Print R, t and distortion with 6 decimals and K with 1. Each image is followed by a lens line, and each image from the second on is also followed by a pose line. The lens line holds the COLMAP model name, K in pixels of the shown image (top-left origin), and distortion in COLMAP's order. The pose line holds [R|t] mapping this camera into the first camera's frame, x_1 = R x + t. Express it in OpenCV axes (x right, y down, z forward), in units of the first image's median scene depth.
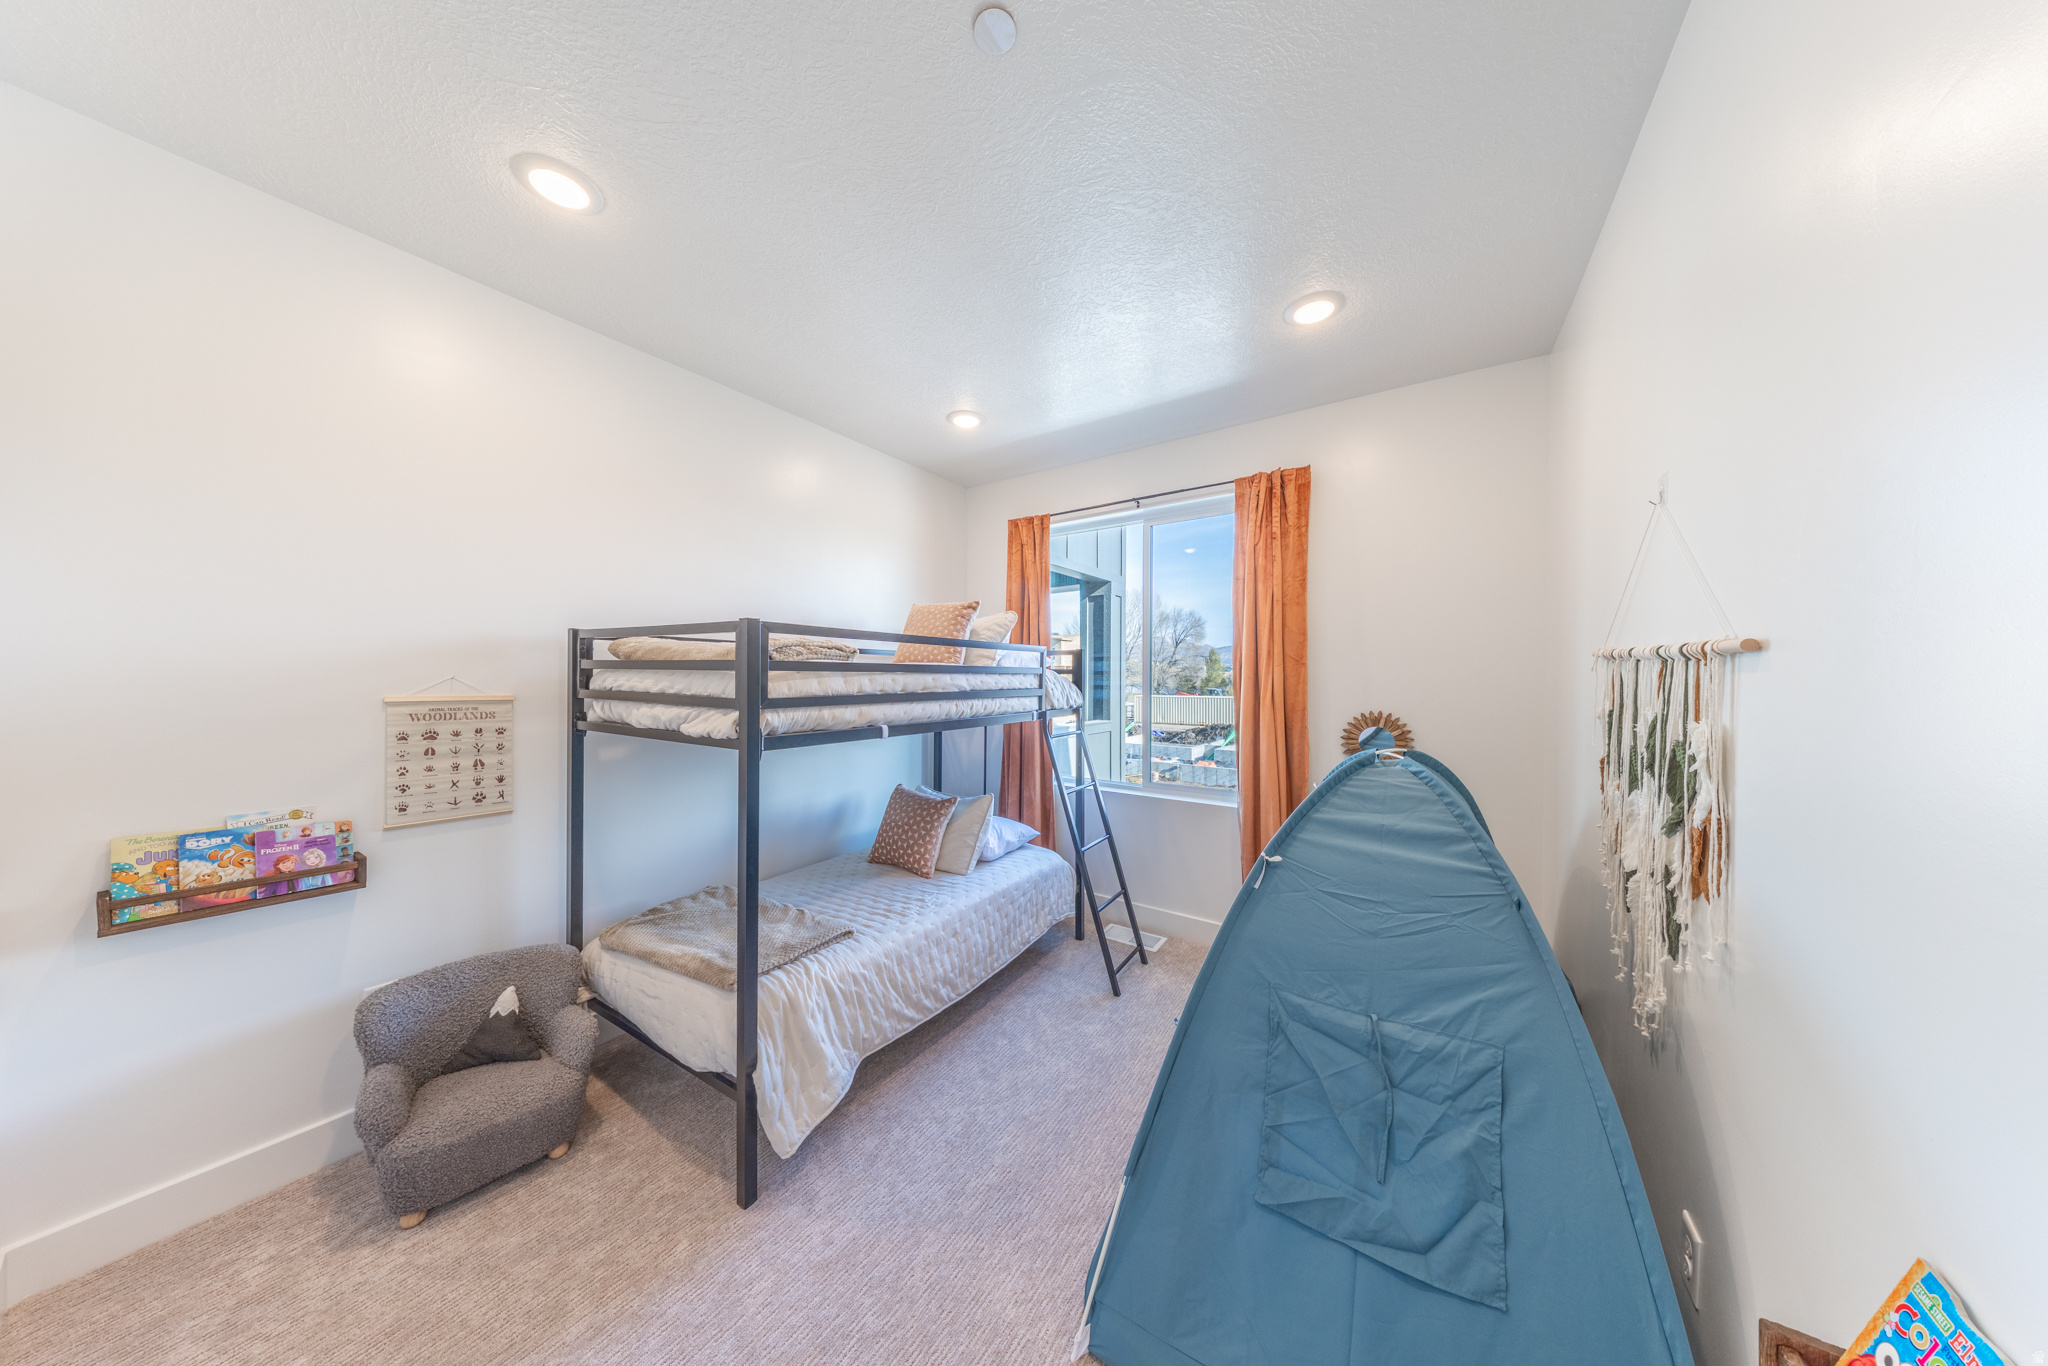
lens RADIAL K [[589.1, 0, 1024.0], [0, 589.1, 683.0], [0, 0, 1]] dist [-0.000224, 0.000010]
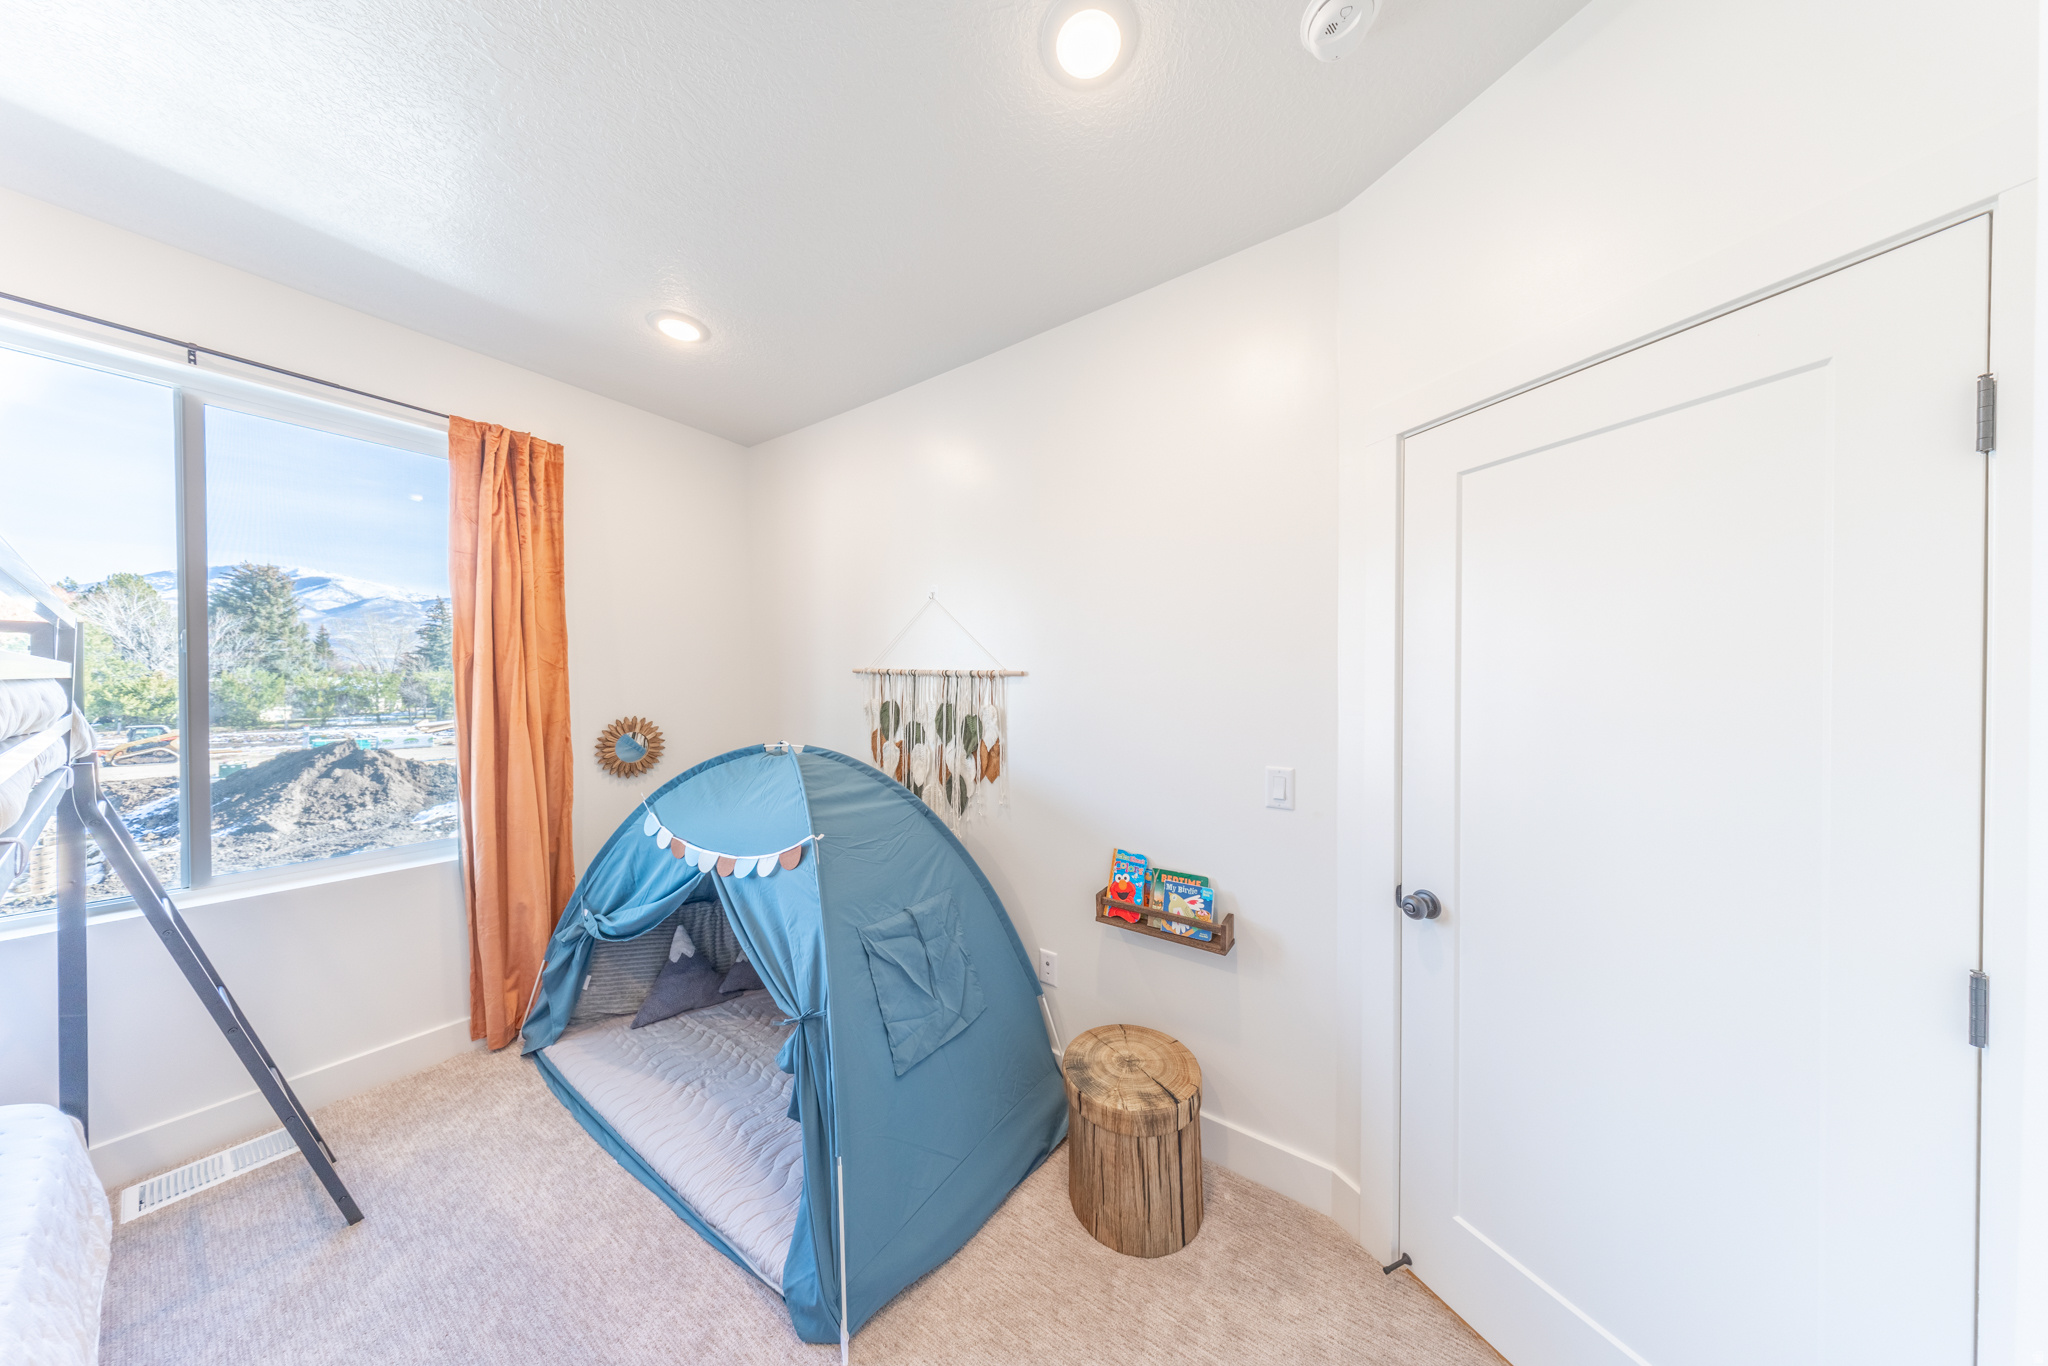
lens RADIAL K [[589.1, 0, 1024.0], [0, 589.1, 683.0], [0, 0, 1]] dist [-0.000224, 0.000010]
pose [[0.009453, 0.001466, 0.999954, -0.419663], [0.006842, 0.999975, -0.001530, -0.004628], [-0.999932, 0.006857, 0.009443, 0.310823]]
